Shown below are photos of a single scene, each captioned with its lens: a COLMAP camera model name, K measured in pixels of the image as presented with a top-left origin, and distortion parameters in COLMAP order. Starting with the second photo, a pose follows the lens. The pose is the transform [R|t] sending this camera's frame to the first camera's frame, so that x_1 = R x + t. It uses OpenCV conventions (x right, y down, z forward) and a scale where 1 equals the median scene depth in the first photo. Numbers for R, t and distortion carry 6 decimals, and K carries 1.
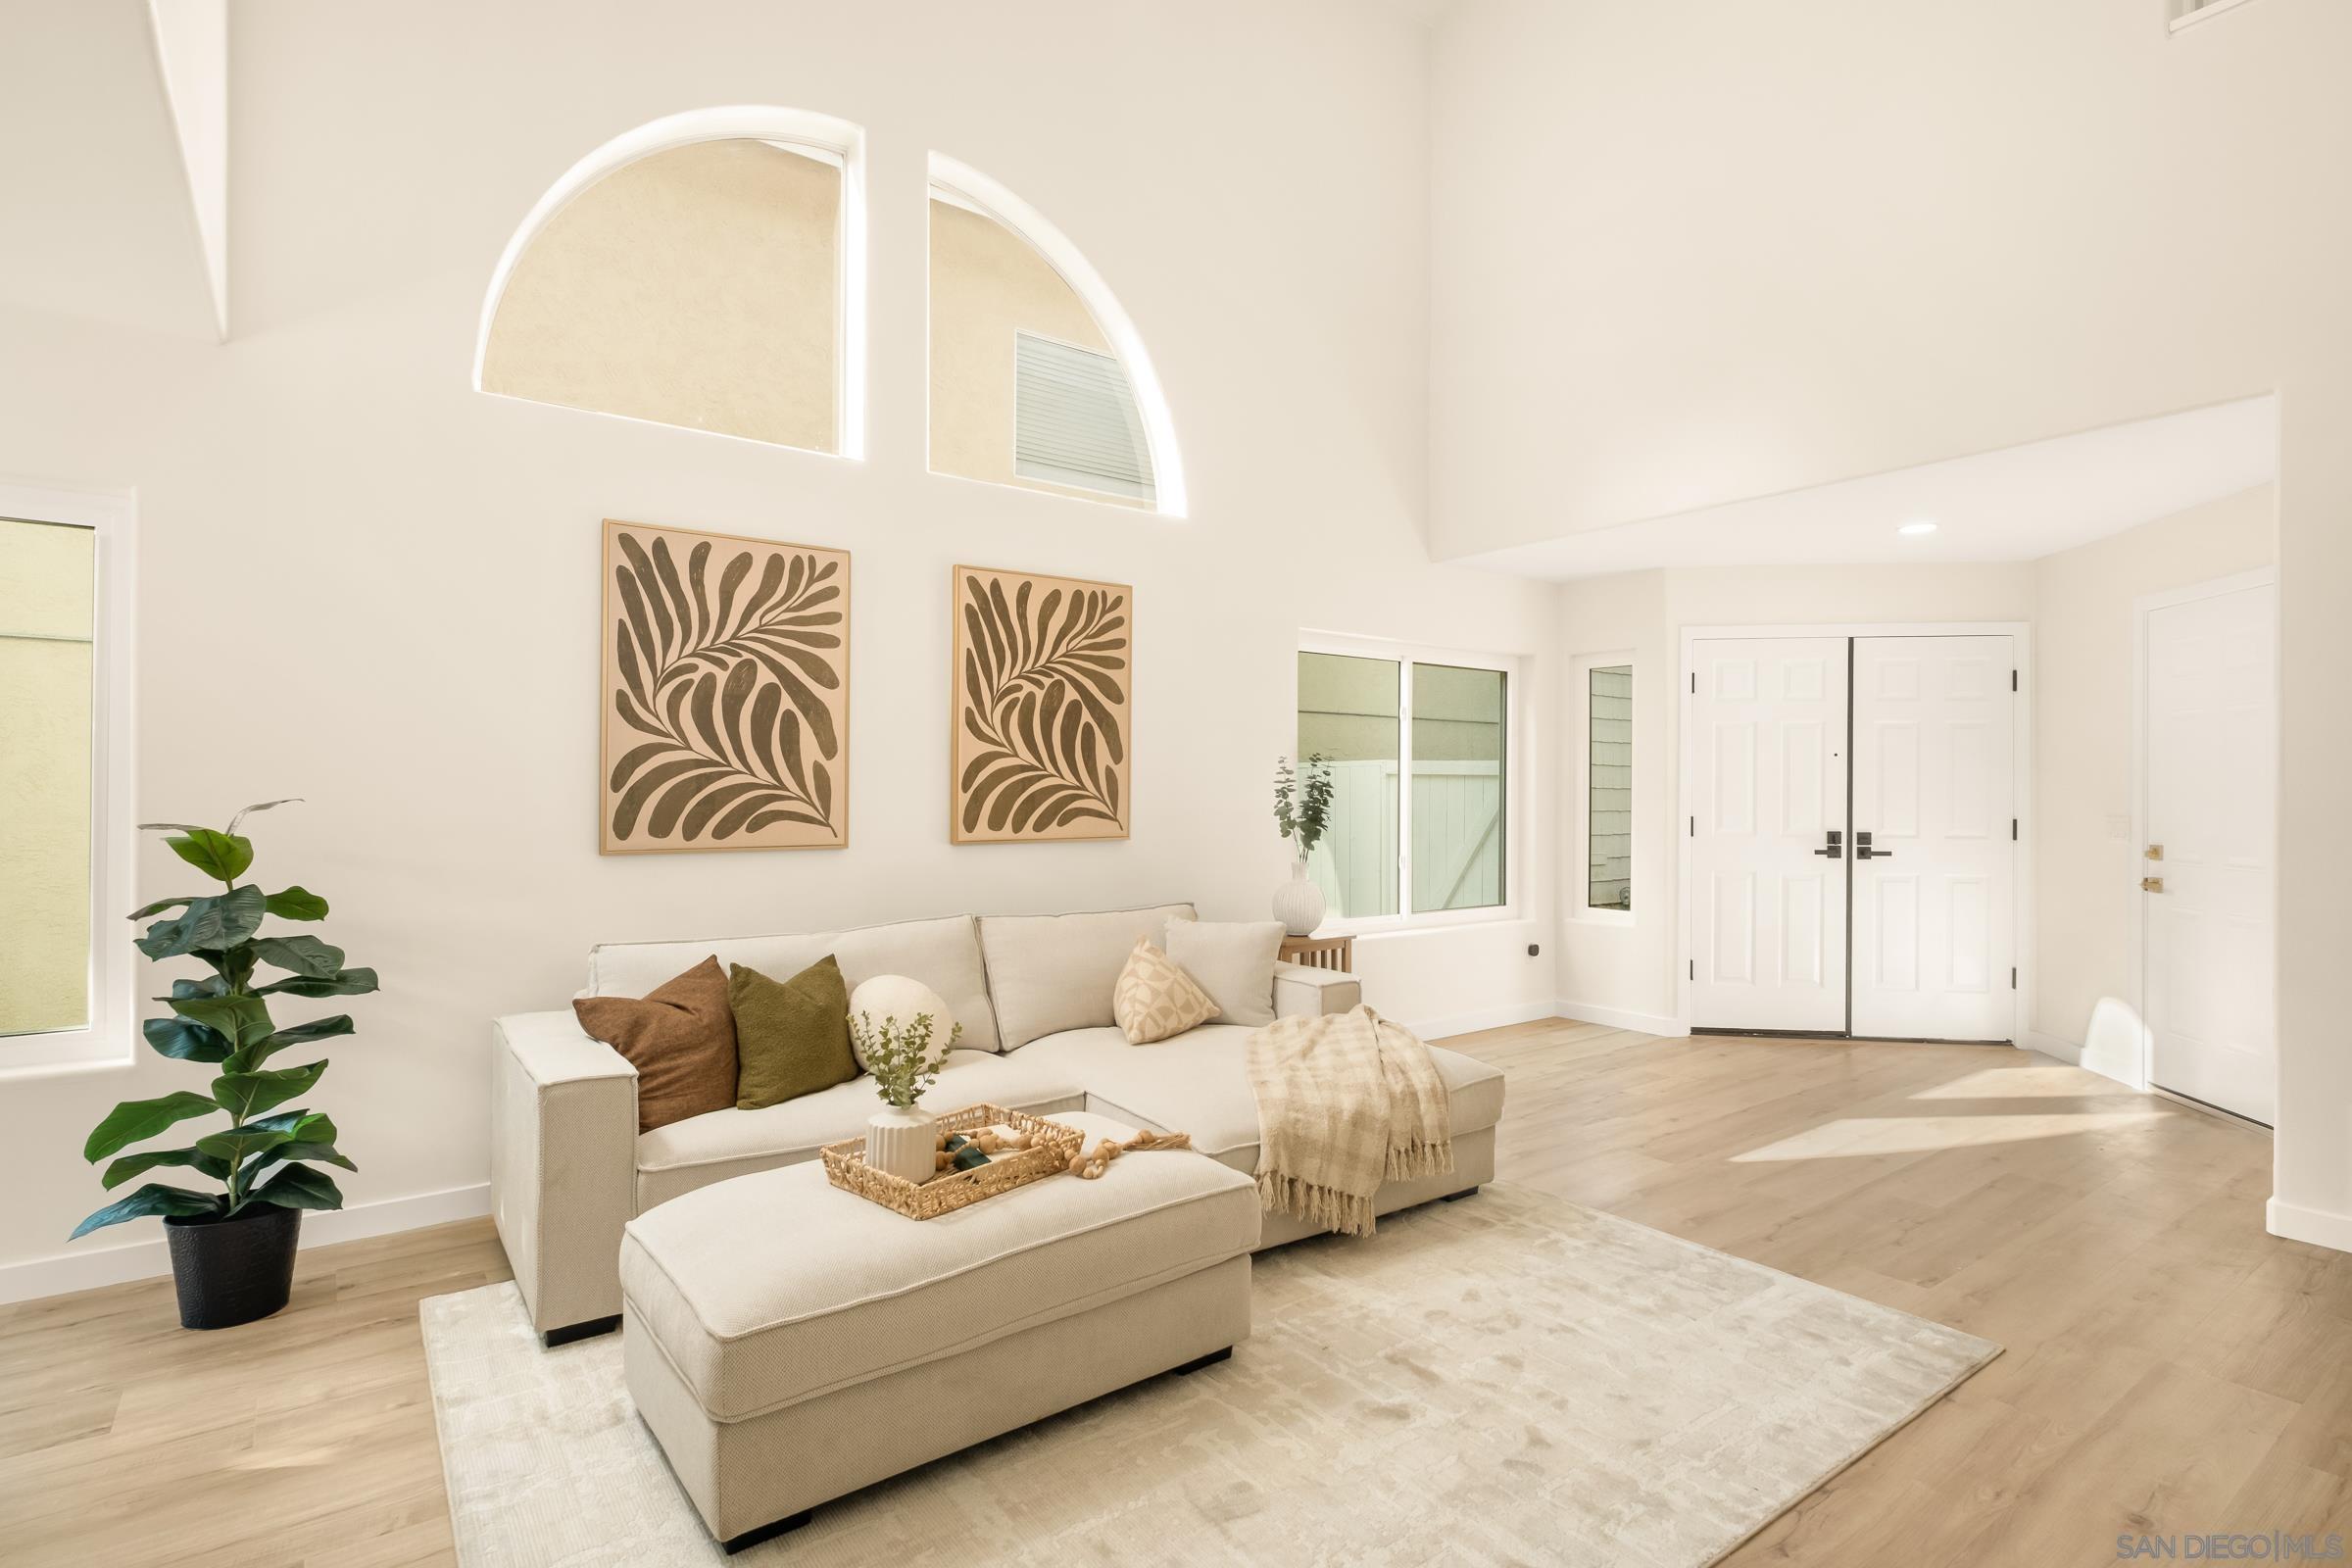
lens RADIAL K [[968.7, 0, 1176.0], [0, 968.7, 784.0], [0, 0, 1]] dist [0.000073, 0.000053]
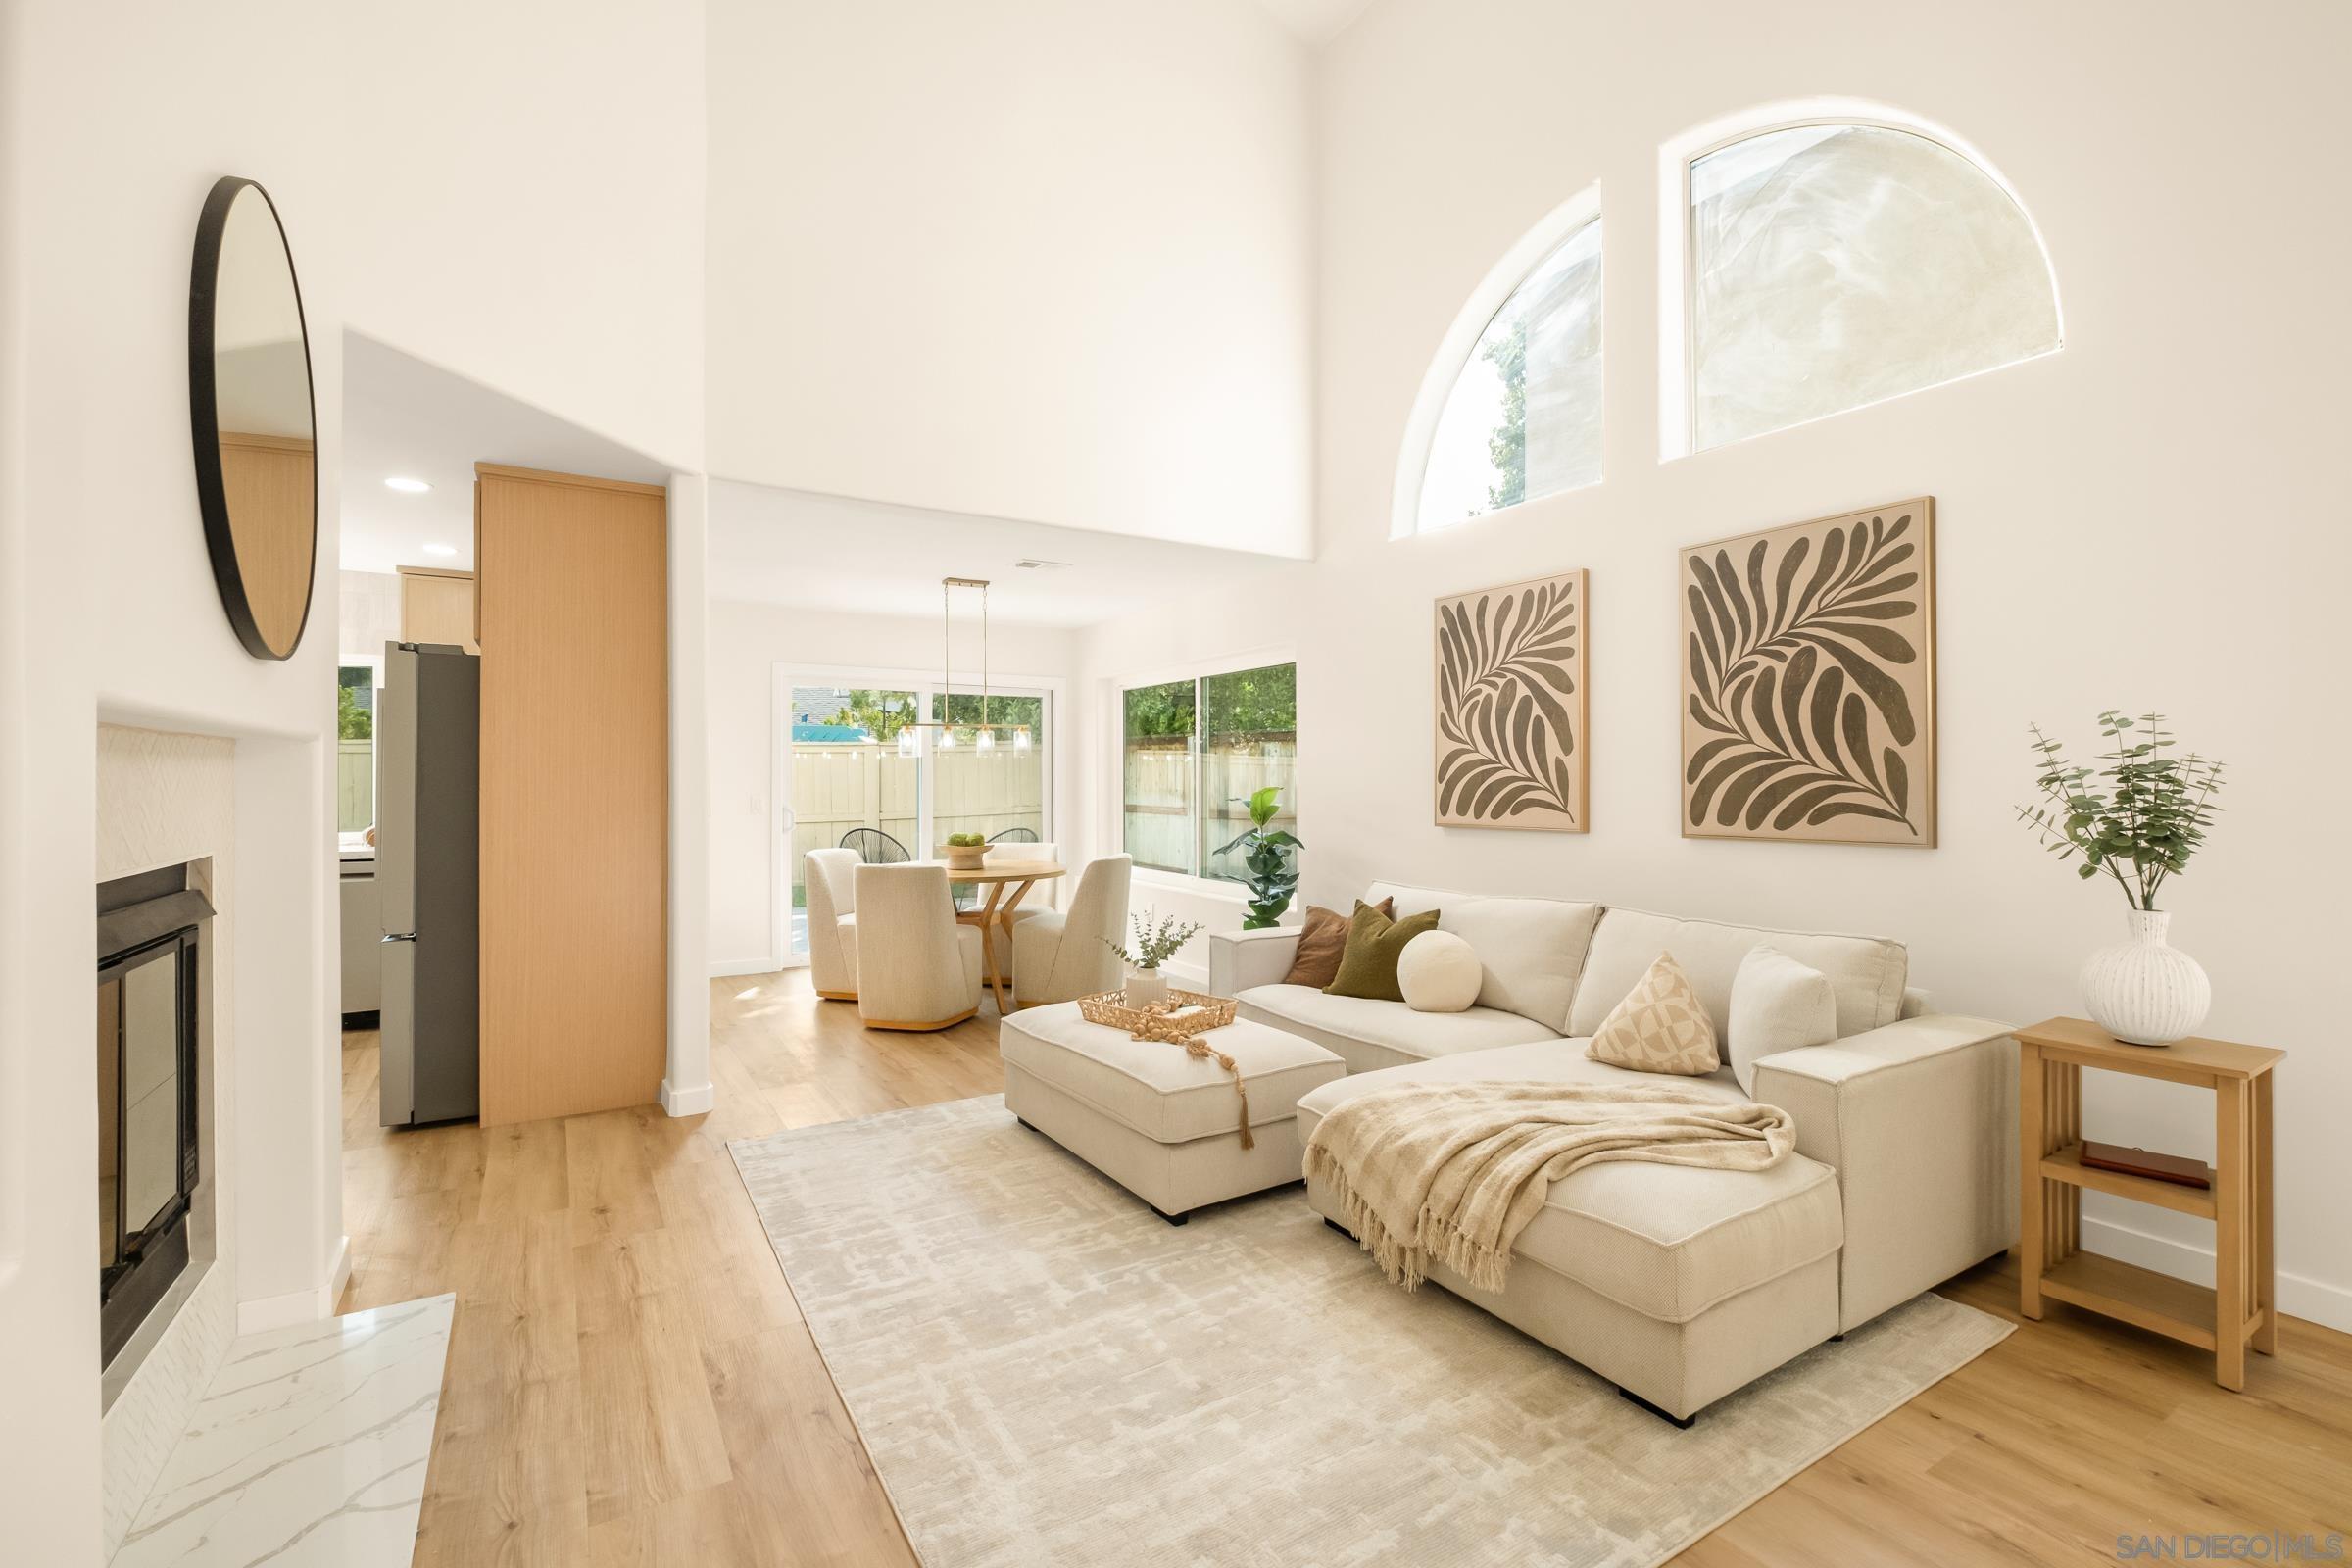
lens RADIAL K [[1044.9, 0, 1176.0], [0, 1044.9, 784.0], [0, 0, 1]] dist [-0.000767, 0.000028]
pose [[-0.010071, 0.000034, -0.999949, 0.768997], [0.008993, 0.999960, -0.000057, 0.004261], [0.999909, -0.008993, -0.010071, 0.471819]]
